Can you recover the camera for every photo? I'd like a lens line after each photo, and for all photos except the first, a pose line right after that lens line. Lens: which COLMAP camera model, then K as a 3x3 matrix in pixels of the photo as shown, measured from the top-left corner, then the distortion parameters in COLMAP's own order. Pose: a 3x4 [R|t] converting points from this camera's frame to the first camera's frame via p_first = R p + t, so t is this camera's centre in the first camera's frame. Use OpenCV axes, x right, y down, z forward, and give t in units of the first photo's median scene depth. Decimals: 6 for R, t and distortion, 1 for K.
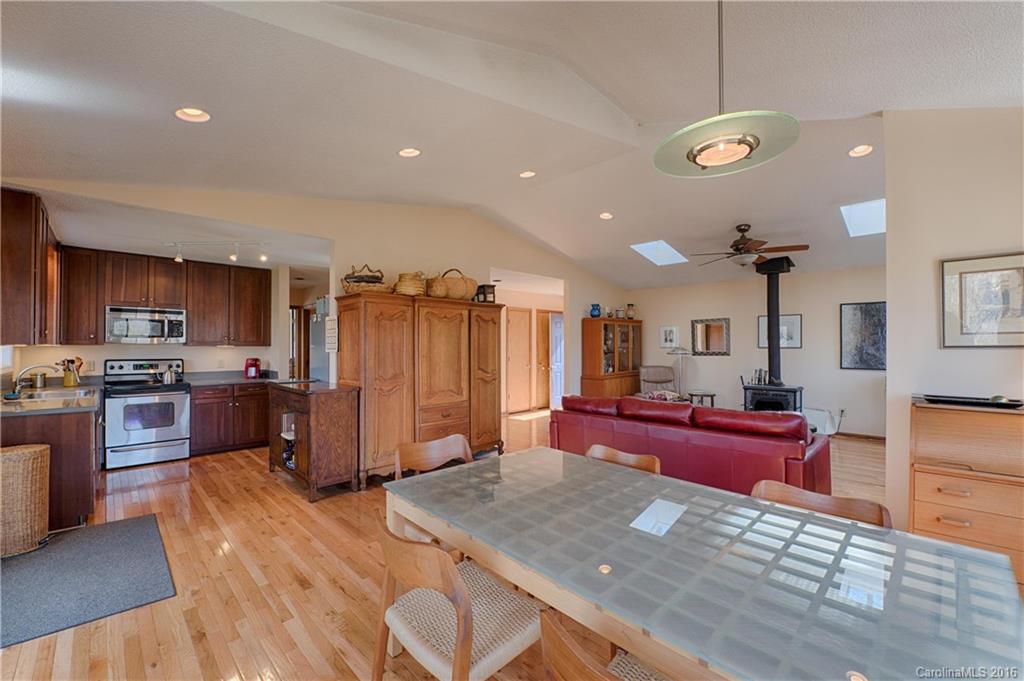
lens RADIAL K [[417.8, 0, 504.3], [0, 417.8, 343.8], [0, 0, 1]] dist [-0.001453, -0.000185]
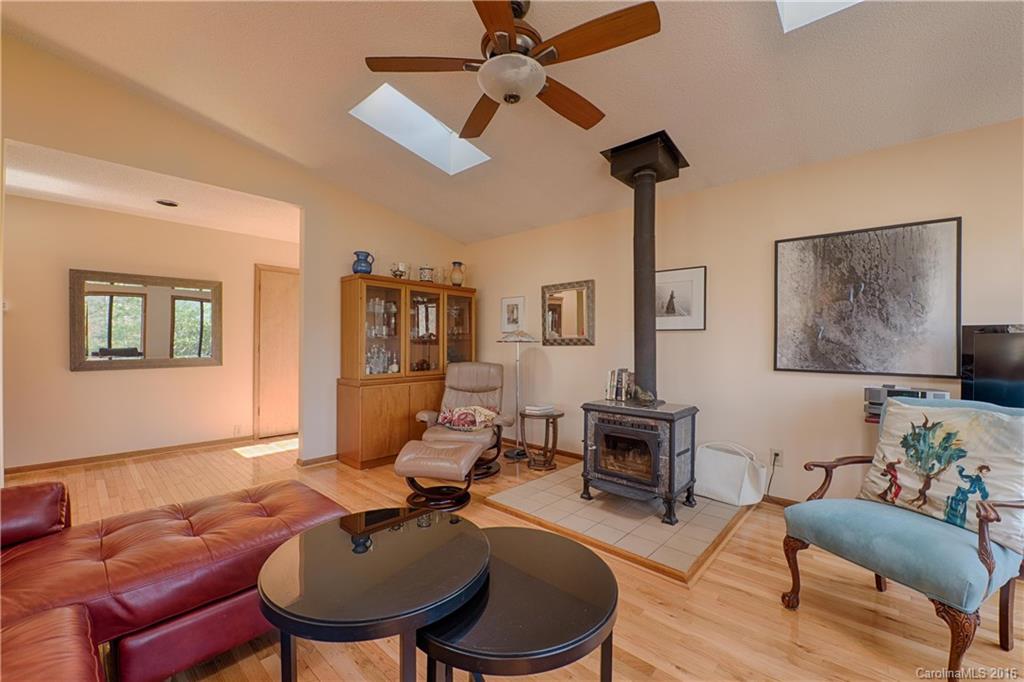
lens RADIAL K [[414.7, 0, 495.4], [0, 414.7, 341.6], [0, 0, 1]] dist [-0.000309, -0.000043]
pose [[0.999394, 0.010802, 0.033082, 0.452435], [-0.010886, 0.999938, 0.002355, 0.027463], [-0.033054, -0.002714, 0.999450, 0.511451]]
